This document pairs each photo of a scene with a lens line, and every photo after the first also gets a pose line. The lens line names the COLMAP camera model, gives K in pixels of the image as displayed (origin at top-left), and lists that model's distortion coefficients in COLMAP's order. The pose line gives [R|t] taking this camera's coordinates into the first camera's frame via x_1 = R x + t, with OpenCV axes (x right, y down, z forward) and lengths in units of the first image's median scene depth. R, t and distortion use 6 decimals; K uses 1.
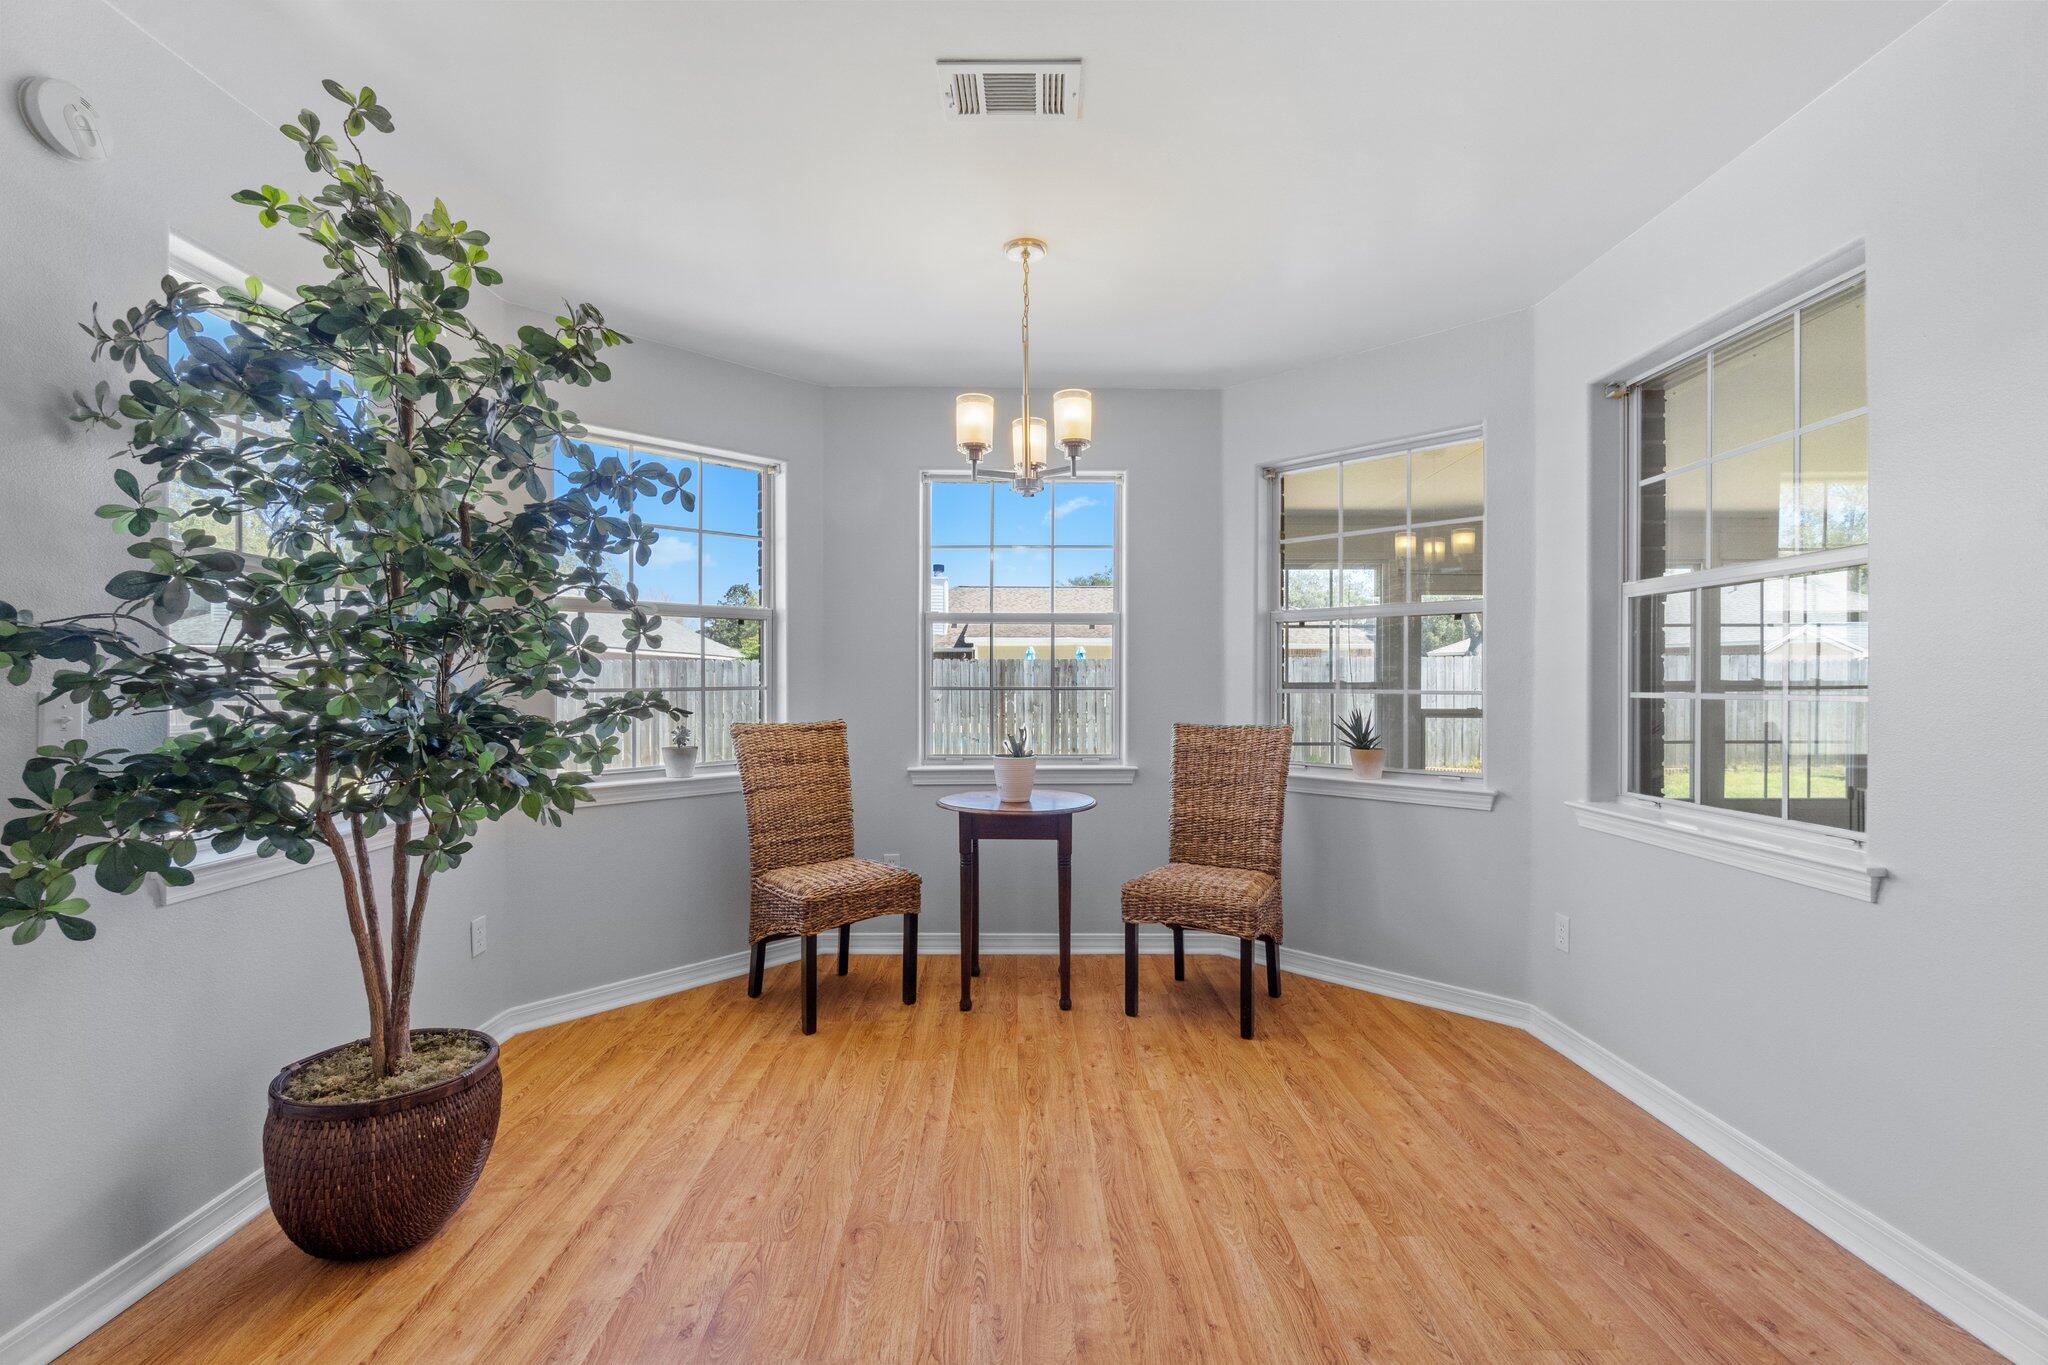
lens RADIAL K [[886.2, 0, 1027.7], [0, 886.2, 688.3], [0, 0, 1]] dist [-0.003702, 0.002681]
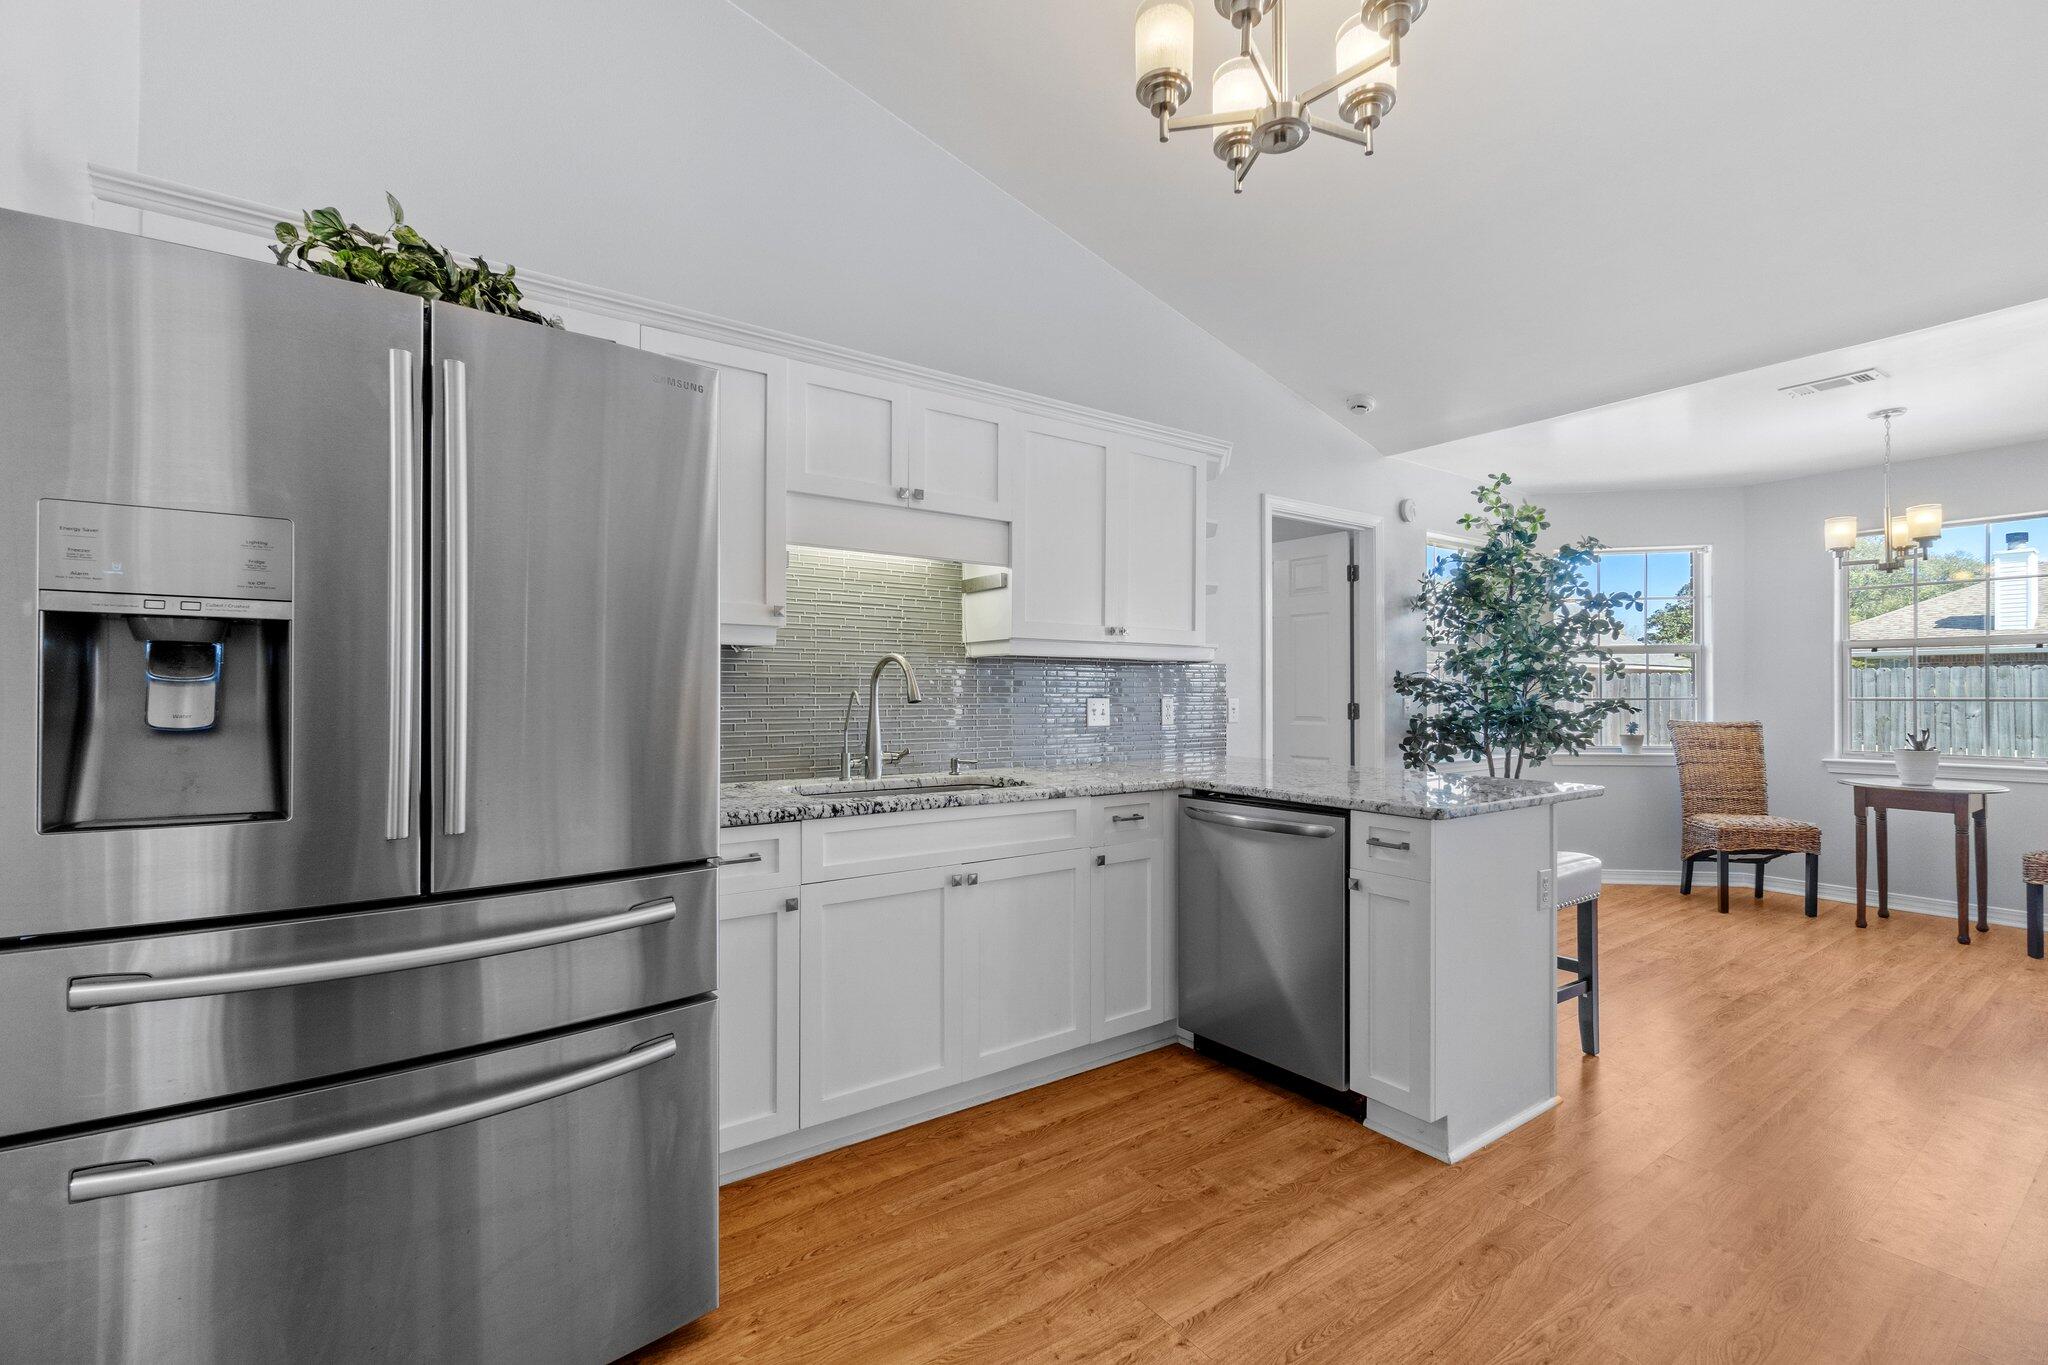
lens RADIAL K [[886.2, 0, 1028.2], [0, 886.2, 689.5], [0, 0, 1]] dist [-0.003702, 0.002681]
pose [[0.572387, -0.003363, -0.819977, 0.501222], [-0.005435, 0.999954, -0.007895, 0.004463], [0.819966, 0.008976, 0.572343, -1.371978]]
